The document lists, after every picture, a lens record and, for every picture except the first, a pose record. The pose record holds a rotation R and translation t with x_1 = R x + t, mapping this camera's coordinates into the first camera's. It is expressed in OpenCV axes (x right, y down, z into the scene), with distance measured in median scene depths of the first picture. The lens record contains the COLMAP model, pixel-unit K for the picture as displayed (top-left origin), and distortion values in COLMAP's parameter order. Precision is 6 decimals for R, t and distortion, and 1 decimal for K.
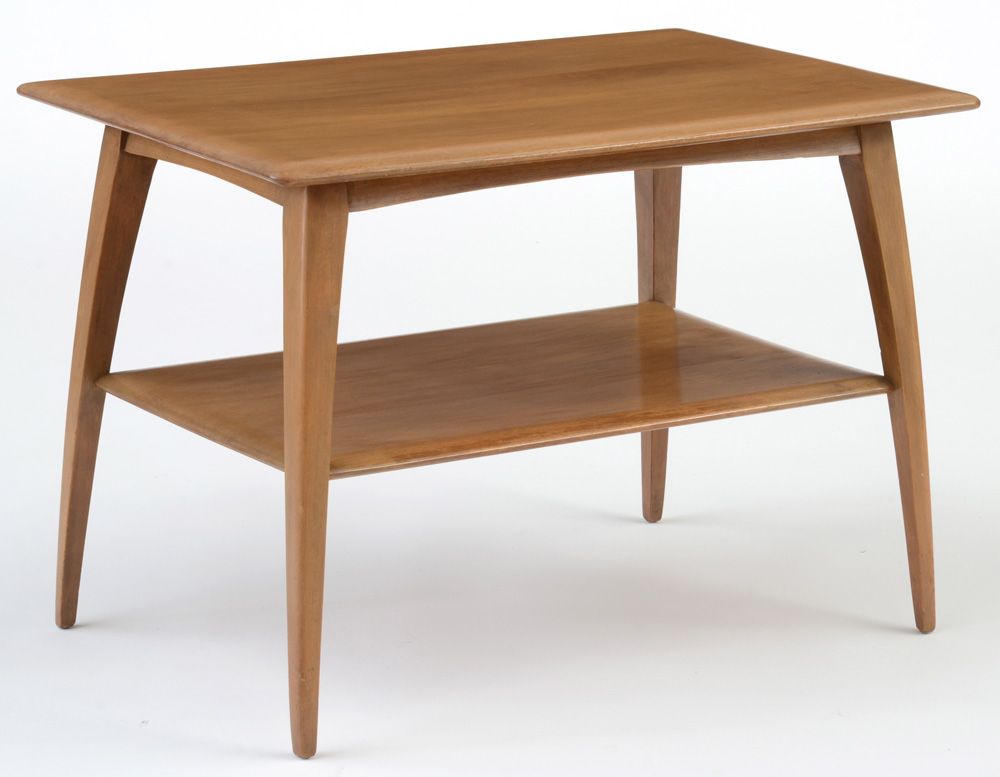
lens RADIAL K [[4049.0, 0, 500.0], [0, 4049.0, 388.5], [0, 0, 1]] dist [1.184381, 4.599445]
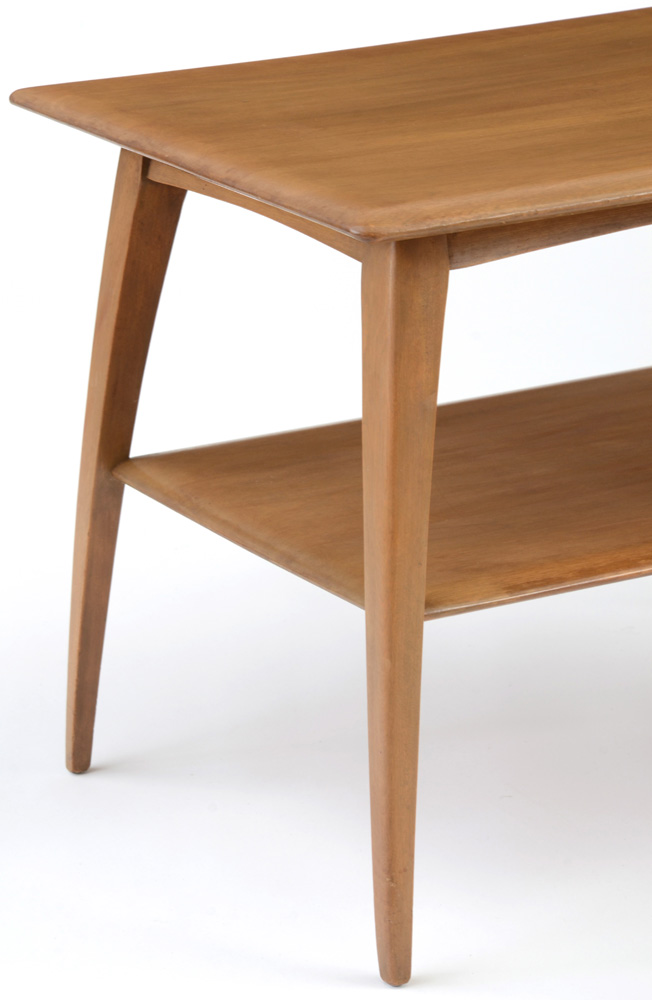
lens RADIAL K [[3854.0, 0, 326.2], [0, 3854.0, 514.1], [0, 0, 1]] dist [1.435431, 0.886060]
pose [[0.999516, -0.006415, -0.030432, -0.037184], [0.008269, 0.998090, 0.061220, -0.041084], [0.029981, -0.061442, 0.997660, 0.273532]]
